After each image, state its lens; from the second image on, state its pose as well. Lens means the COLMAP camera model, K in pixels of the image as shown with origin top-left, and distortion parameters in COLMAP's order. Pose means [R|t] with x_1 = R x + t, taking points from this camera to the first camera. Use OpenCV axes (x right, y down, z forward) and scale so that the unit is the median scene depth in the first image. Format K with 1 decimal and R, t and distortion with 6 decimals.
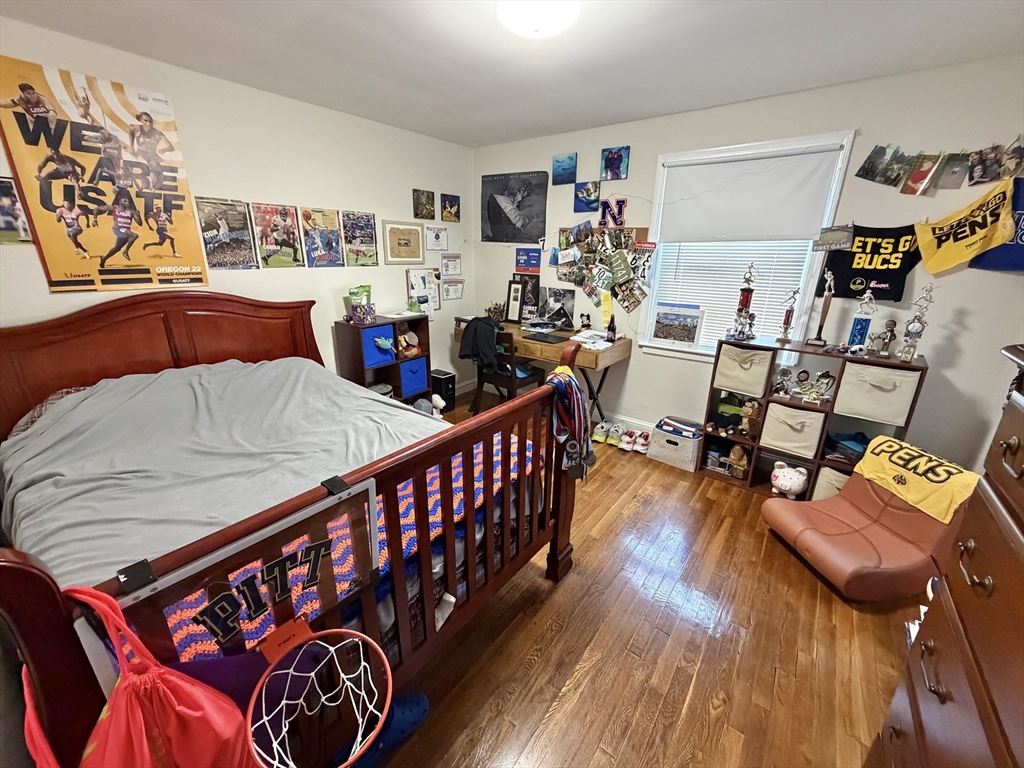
lens RADIAL K [[408.2, 0, 507.2], [0, 408.2, 383.4], [0, 0, 1]] dist [-0.000224, -0.000606]
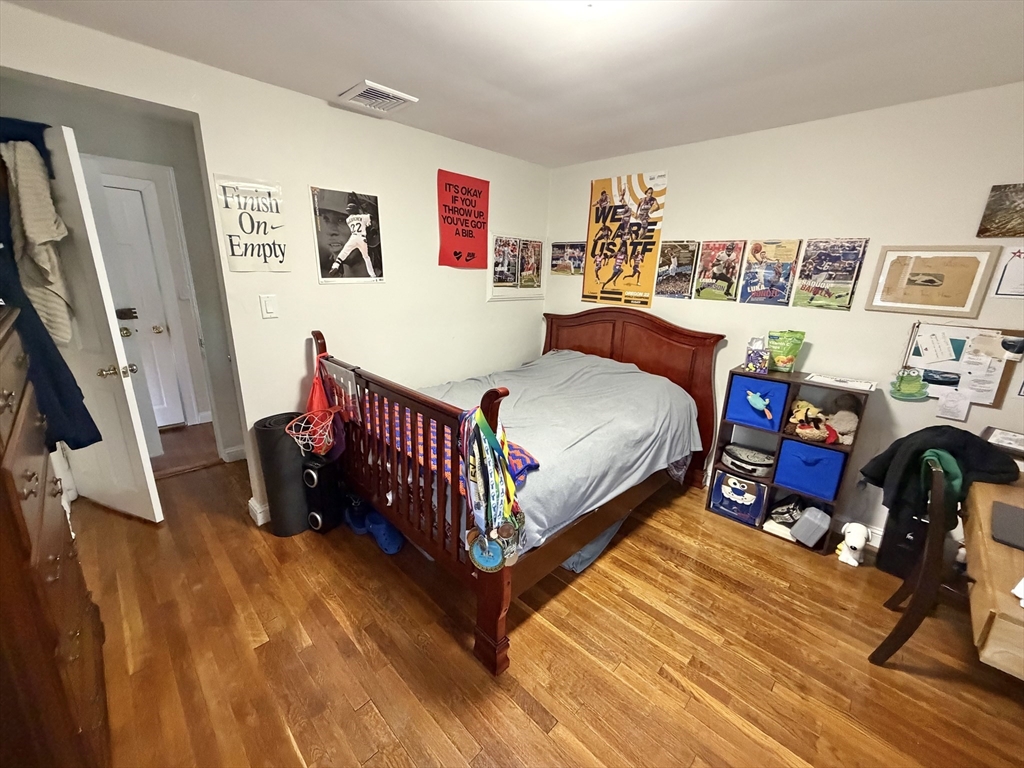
lens RADIAL K [[408.2, 0, 505.7], [0, 408.2, 384.0], [0, 0, 1]] dist [-0.000224, -0.000606]
pose [[-0.129205, 0.250417, -0.959478, 0.694587], [-0.342692, 0.896695, 0.280179, -0.248221], [0.930520, 0.365006, -0.030041, 0.758821]]
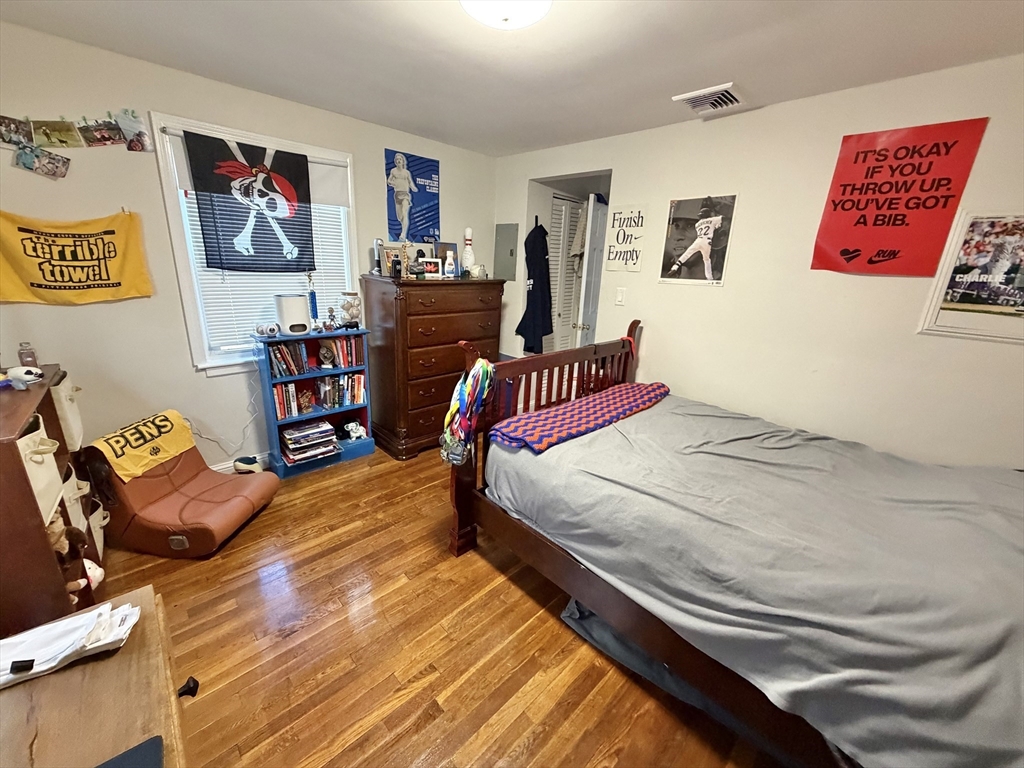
lens RADIAL K [[408.2, 0, 509.5], [0, 408.2, 384.2], [0, 0, 1]] dist [-0.000224, -0.000606]
pose [[-0.986741, -0.098131, 0.129275, -0.085005], [-0.005823, 0.817406, 0.576033, -0.485622], [-0.162197, 0.567643, -0.807139, 1.451749]]
